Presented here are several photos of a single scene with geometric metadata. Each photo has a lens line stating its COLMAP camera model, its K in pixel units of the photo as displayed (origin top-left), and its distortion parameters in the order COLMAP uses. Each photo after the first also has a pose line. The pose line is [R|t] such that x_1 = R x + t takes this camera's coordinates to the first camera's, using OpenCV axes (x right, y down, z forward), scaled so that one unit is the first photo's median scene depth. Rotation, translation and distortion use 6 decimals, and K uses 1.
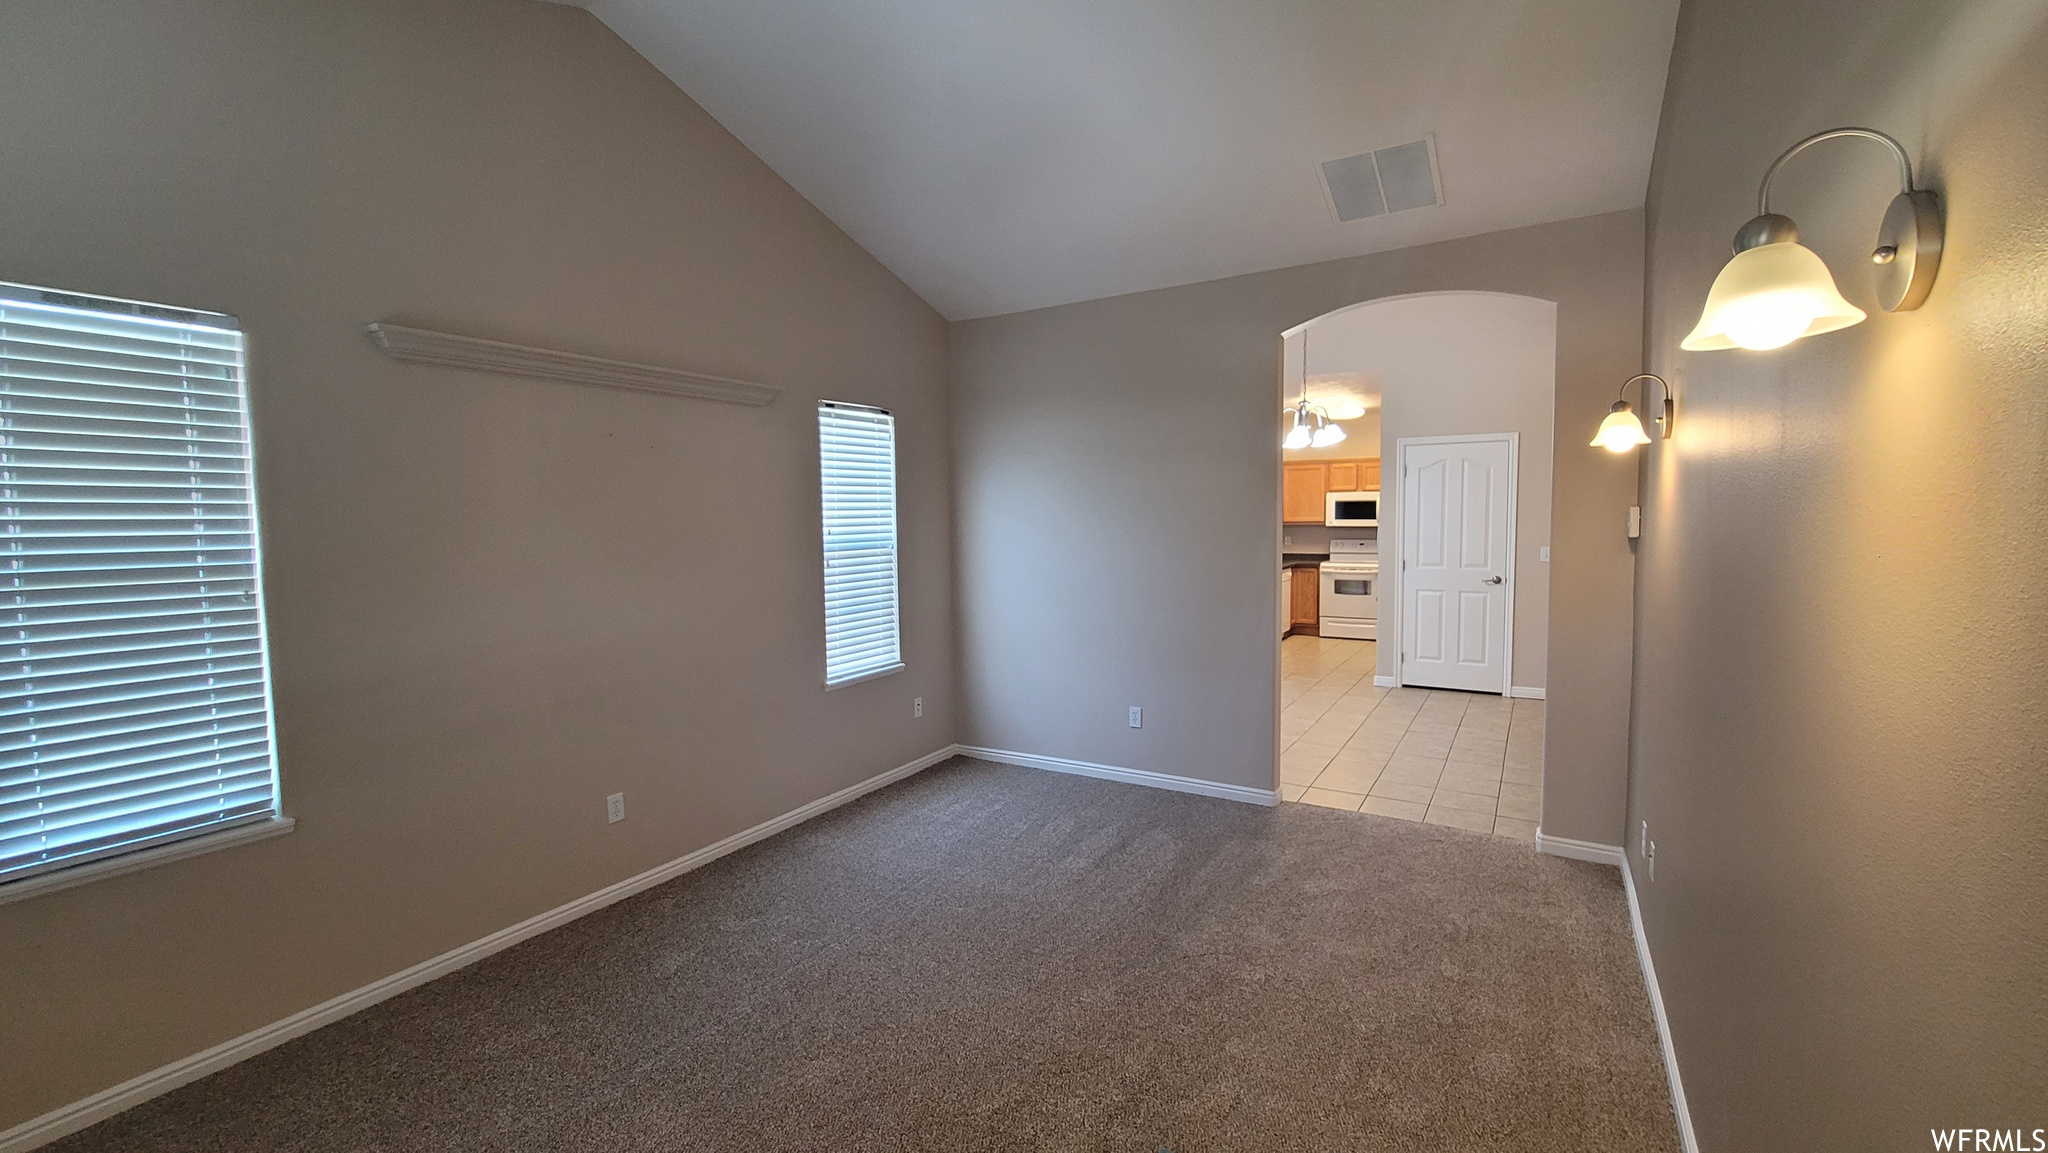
lens RADIAL K [[844.8, 0, 1029.2], [0, 844.8, 576.3], [0, 0, 1]] dist [-0.007459, 0.001532]
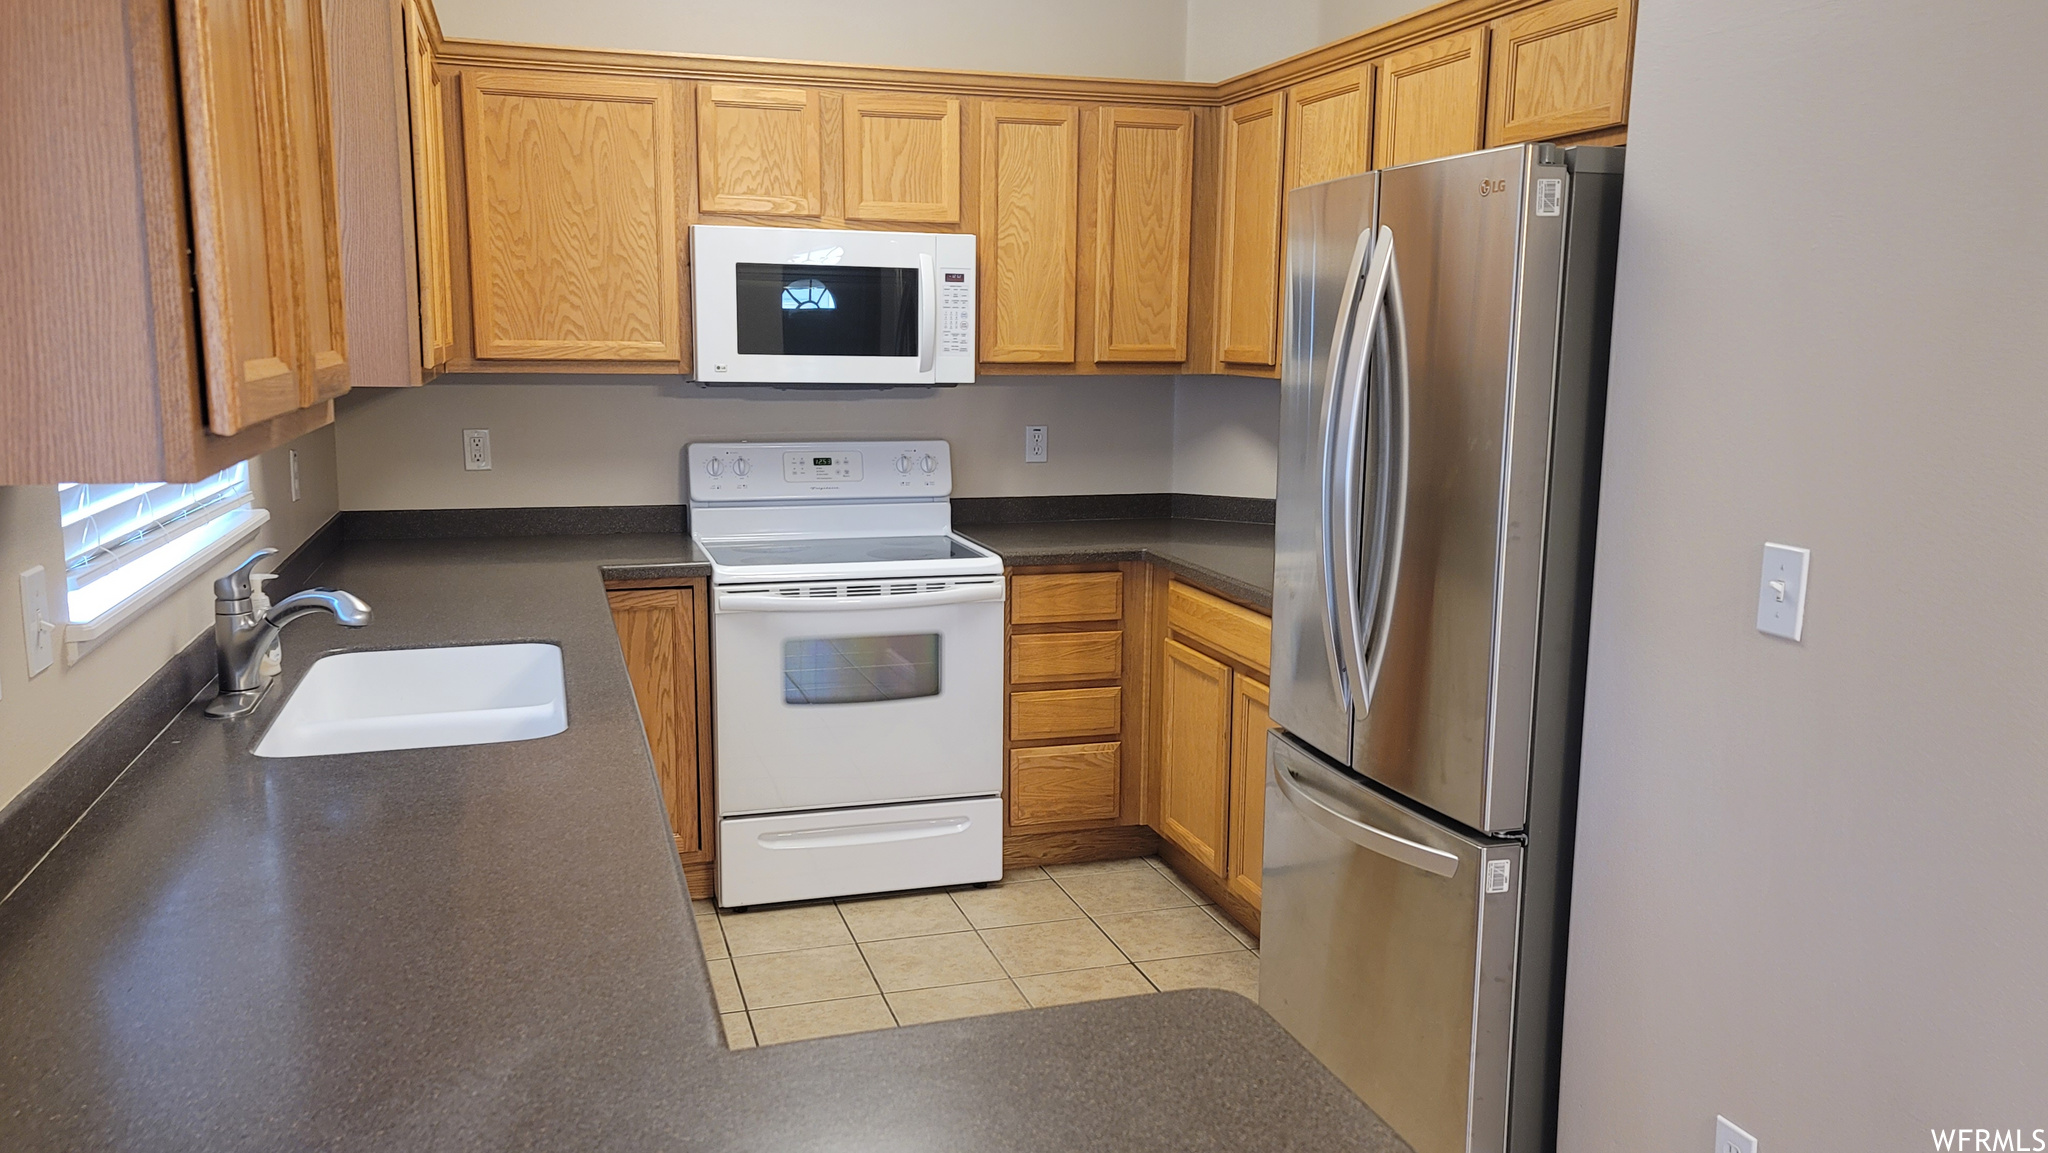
lens RADIAL K [[1534.0, 0, 1021.7], [0, 1534.0, 584.7], [0, 0, 1]] dist [0.060861, -0.029741]
pose [[0.660856, -0.095326, 0.744434, 0.113987], [0.036257, 0.994798, 0.095200, -0.043454], [-0.749636, -0.035923, 0.660875, 0.692335]]
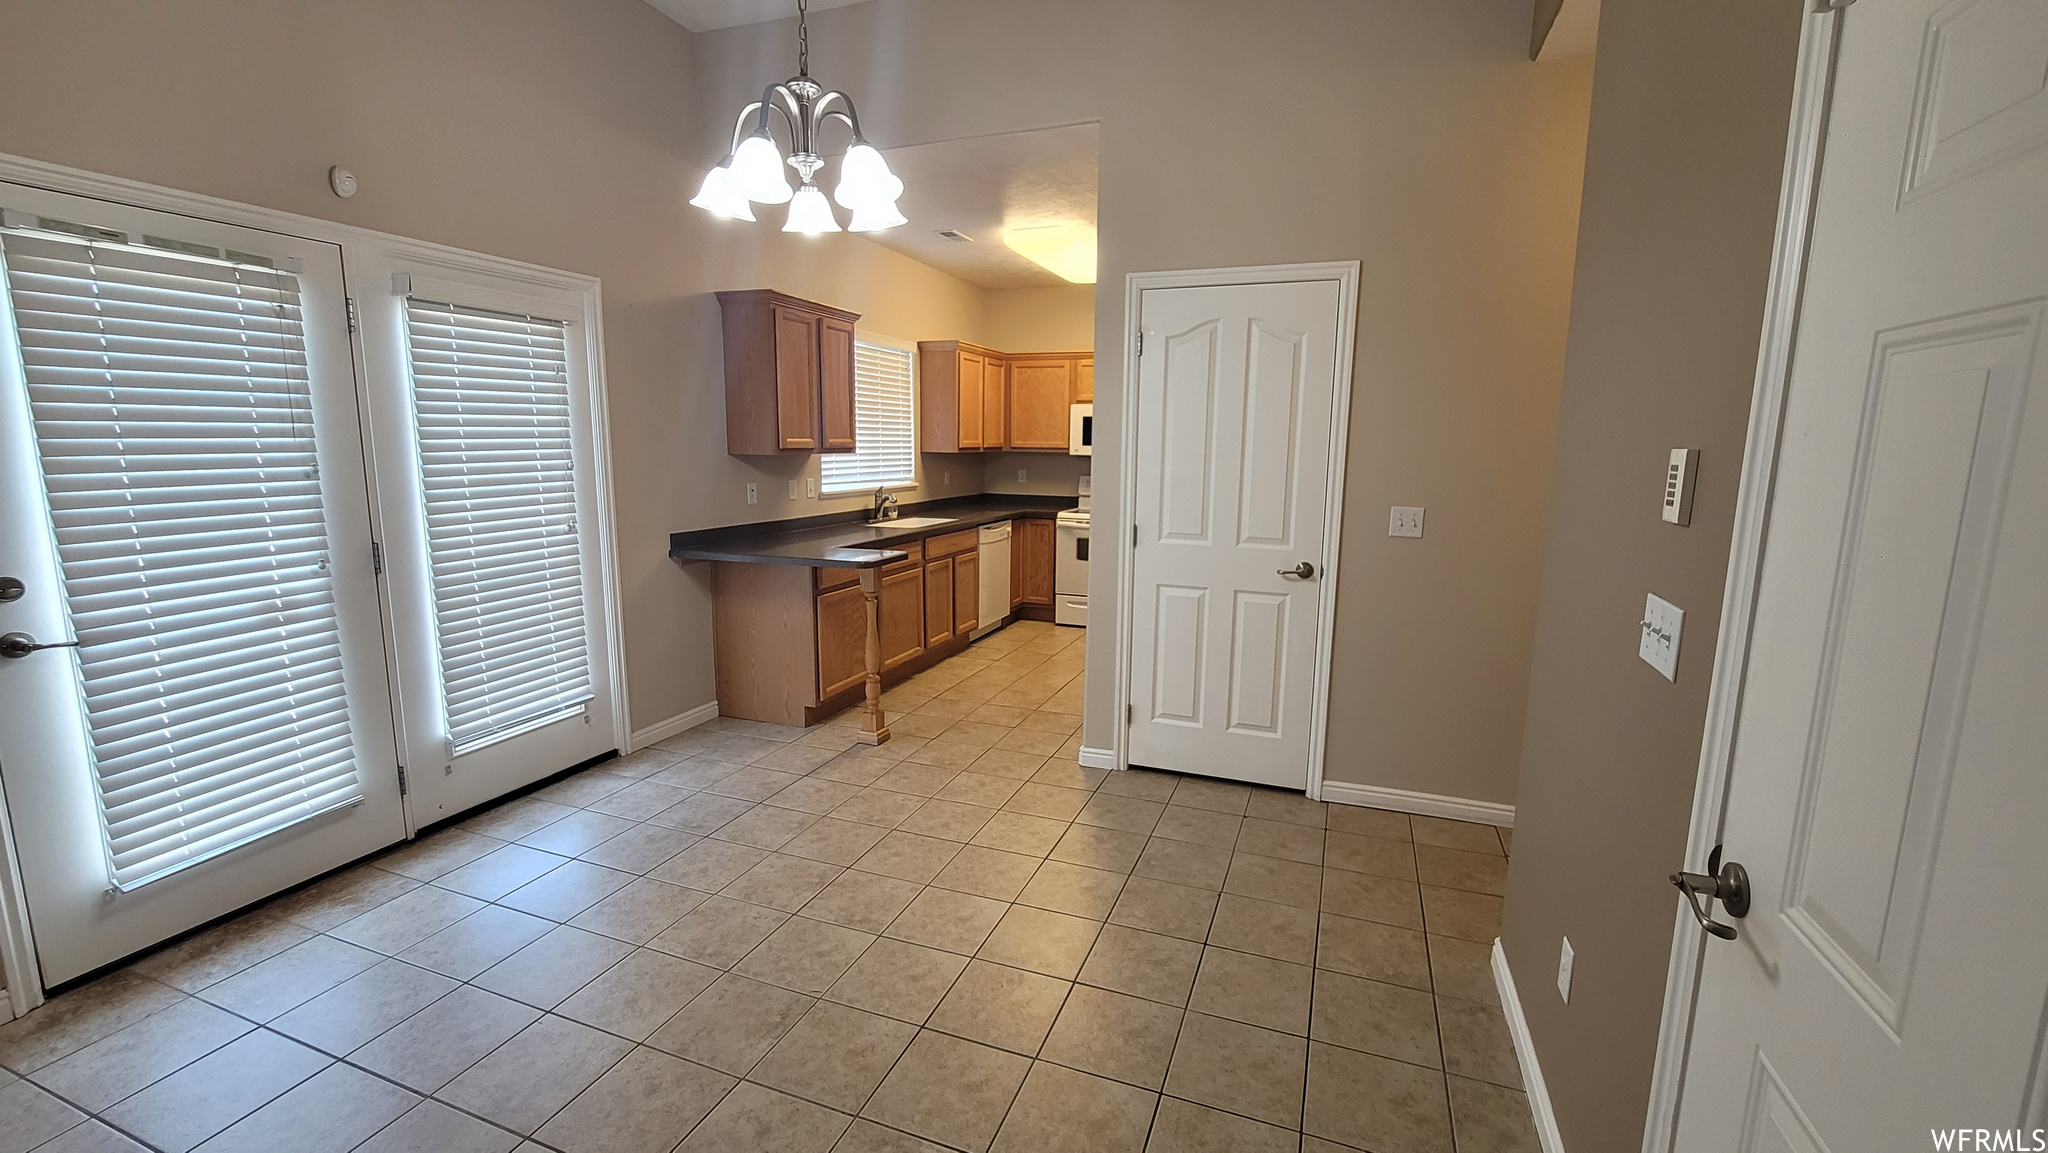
lens RADIAL K [[844.8, 0, 1026.5], [0, 844.8, 578.0], [0, 0, 1]] dist [-0.007459, 0.001532]
pose [[0.982798, -0.003799, 0.184646, 0.200450], [-0.012525, 0.996116, 0.087157, -0.021622], [-0.184260, -0.087970, 0.978933, 0.360512]]
